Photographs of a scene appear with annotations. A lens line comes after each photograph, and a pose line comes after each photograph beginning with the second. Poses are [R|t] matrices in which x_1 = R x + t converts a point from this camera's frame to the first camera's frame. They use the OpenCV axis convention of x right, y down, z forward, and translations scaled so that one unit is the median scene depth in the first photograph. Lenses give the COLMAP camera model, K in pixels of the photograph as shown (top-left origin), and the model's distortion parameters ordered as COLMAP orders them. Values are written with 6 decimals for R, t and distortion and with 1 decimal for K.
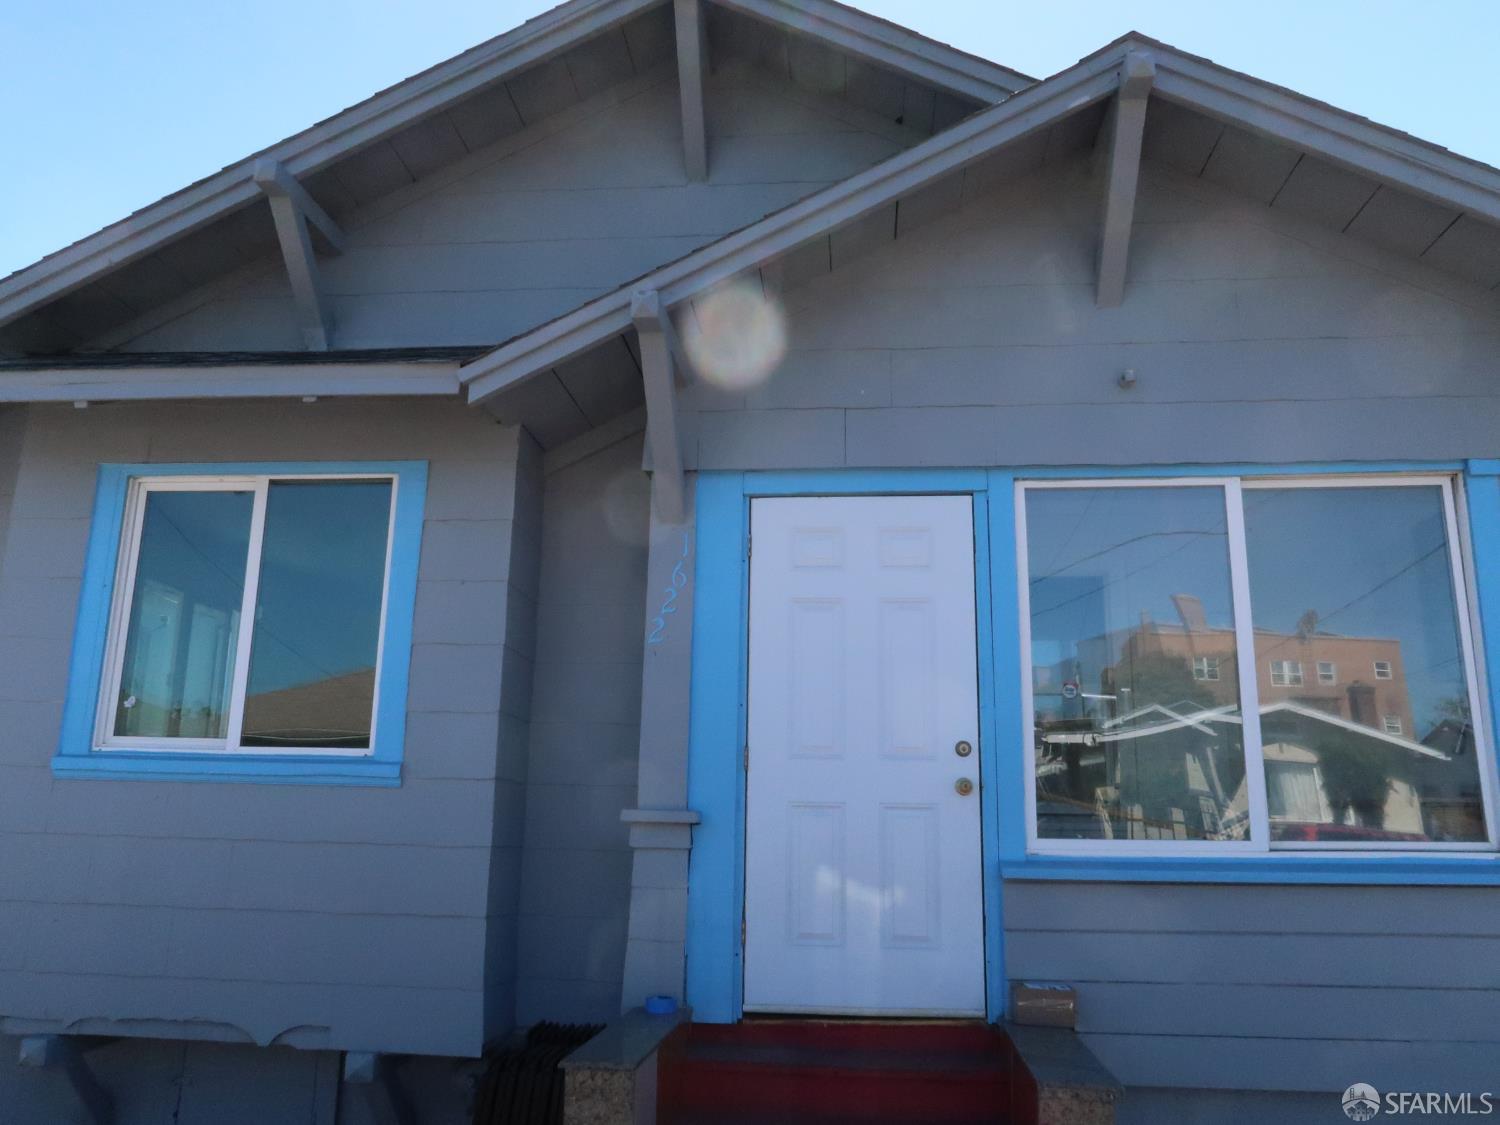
lens RADIAL K [[1145.4, 0, 750.0], [0, 1145.4, 562.5], [0, 0, 1]] dist [-0.065751, 0.082841]
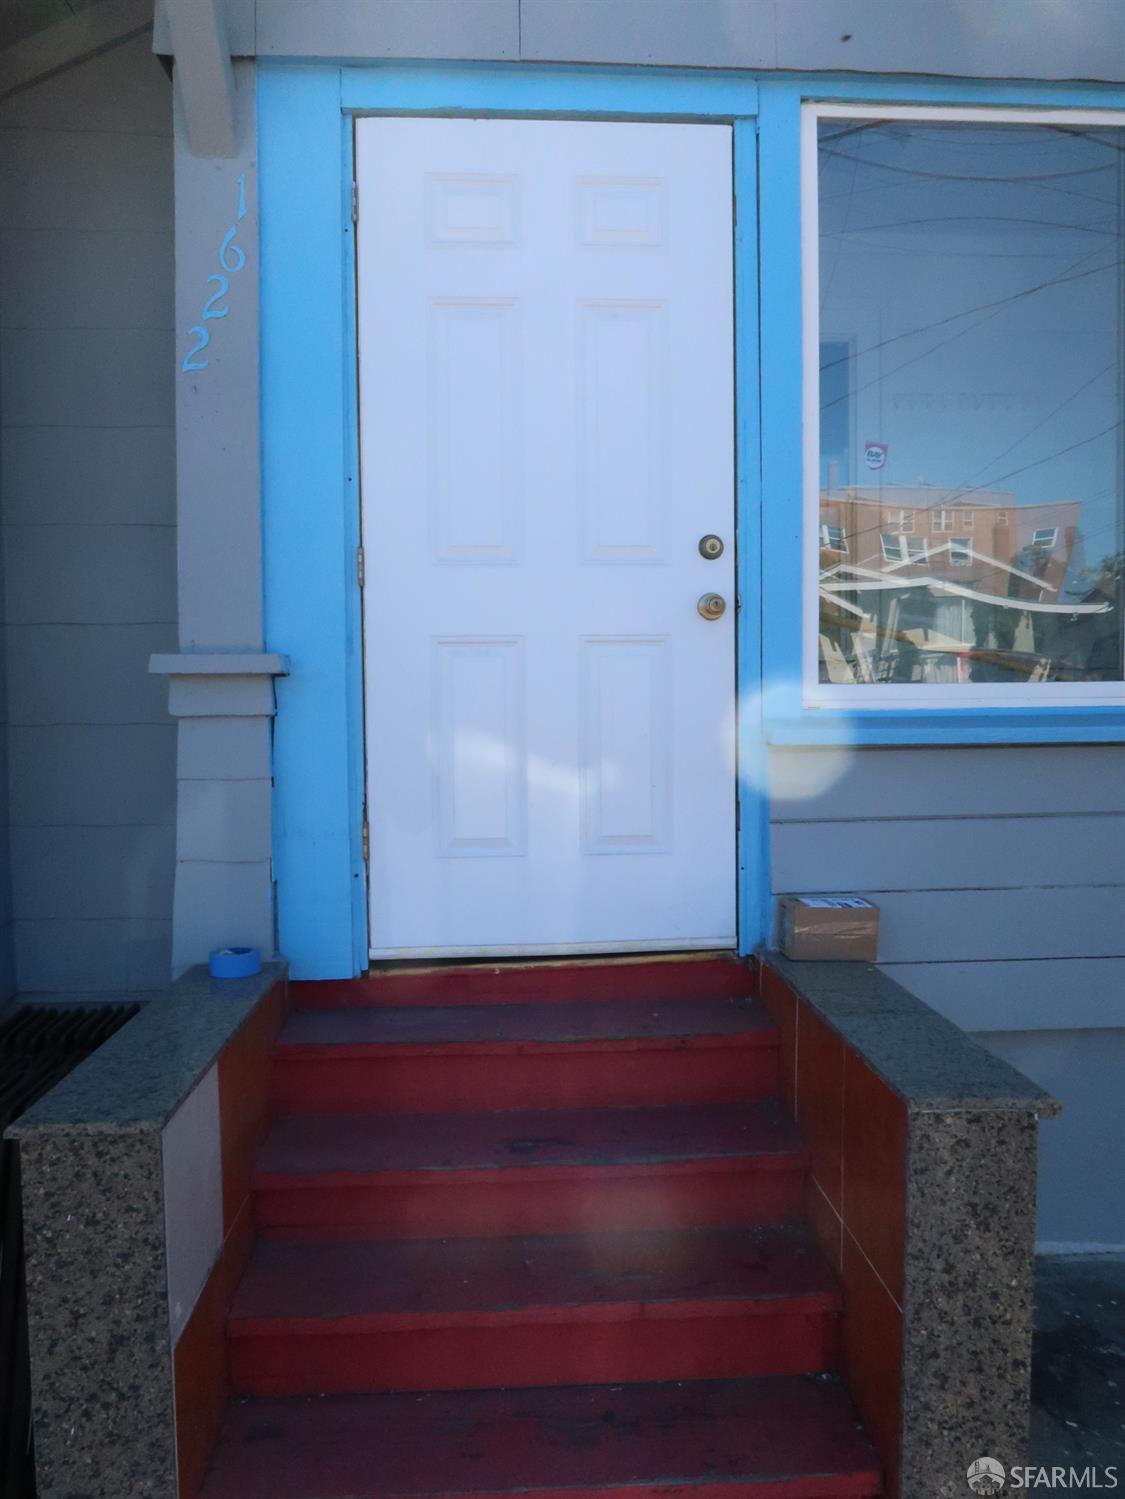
lens RADIAL K [[1144.6, 0, 571.0], [0, 1144.6, 739.7], [0, 0, 1]] dist [-0.065751, 0.082841]
pose [[0.984812, -0.033807, 0.170300, 0.000543], [-0.011799, 0.965561, 0.259910, 0.103662], [-0.173222, -0.257972, 0.950497, 0.390460]]
